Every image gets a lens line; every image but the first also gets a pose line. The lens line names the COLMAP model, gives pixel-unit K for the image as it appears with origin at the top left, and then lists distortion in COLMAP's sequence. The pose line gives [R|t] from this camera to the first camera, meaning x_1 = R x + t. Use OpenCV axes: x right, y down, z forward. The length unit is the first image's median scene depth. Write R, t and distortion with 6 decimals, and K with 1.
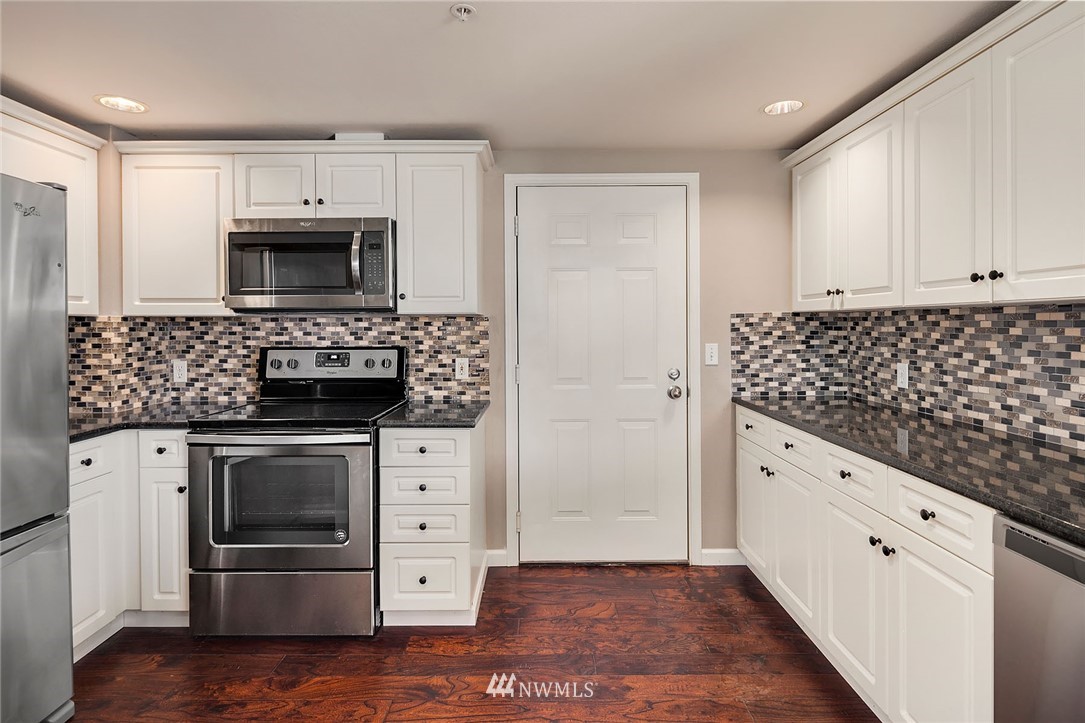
lens RADIAL K [[532.7, 0, 538.1], [0, 532.7, 328.1], [0, 0, 1]] dist [0.006803, -0.003416]
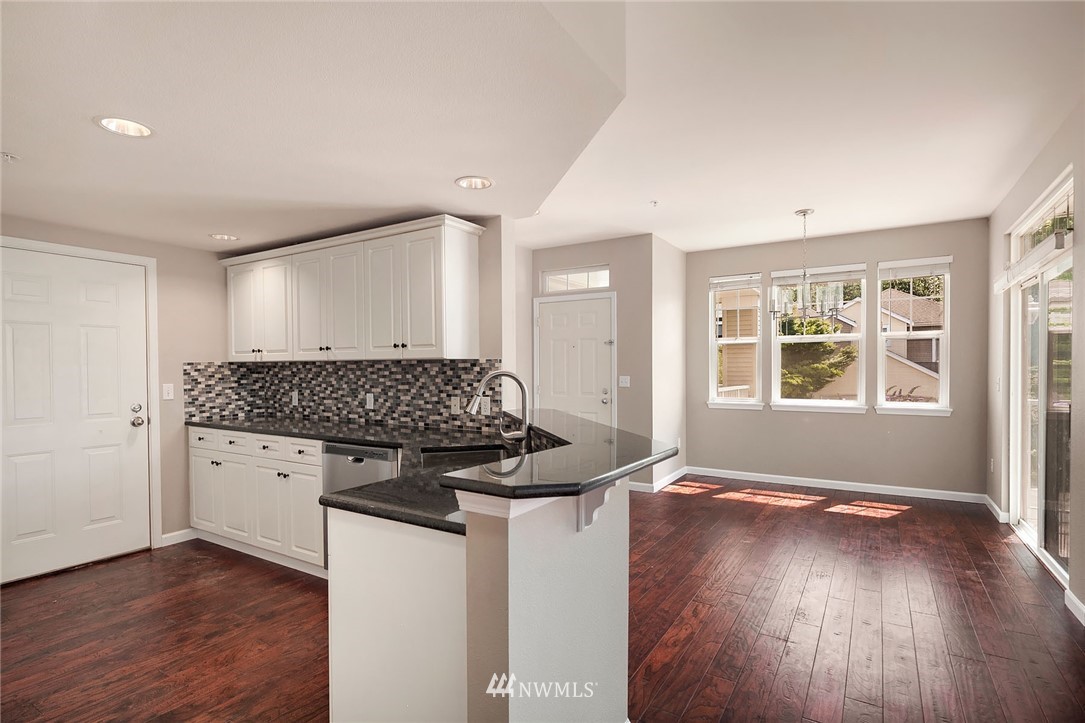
lens RADIAL K [[532.7, 0, 545.4], [0, 532.7, 377.6], [0, 0, 1]] dist [0.006803, -0.003416]
pose [[0.525519, -0.013491, 0.850675, -0.371550], [0.008328, 0.999908, 0.010713, 0.006283], [-0.850741, 0.001454, 0.525583, -0.612834]]
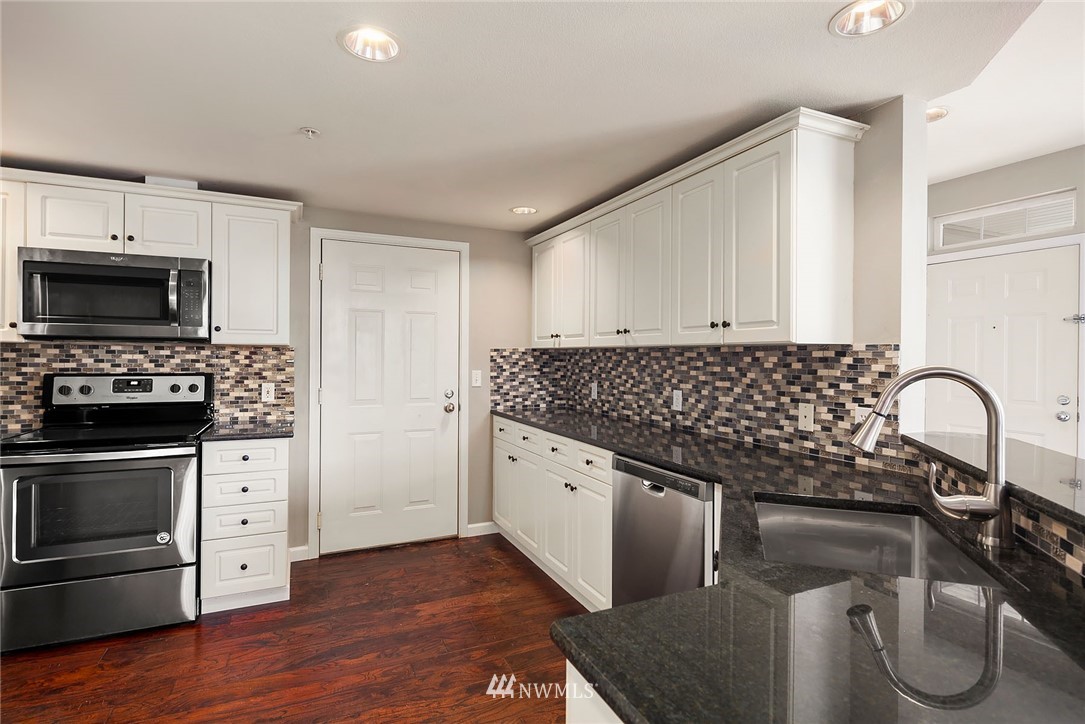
lens RADIAL K [[532.7, 0, 542.5], [0, 532.7, 359.6], [0, 0, 1]] dist [0.006803, -0.003416]
pose [[0.905543, 0.009351, 0.424152, -0.103747], [-0.009498, 0.999953, -0.001767, 0.002190], [-0.424149, -0.002429, 0.905589, -0.316678]]
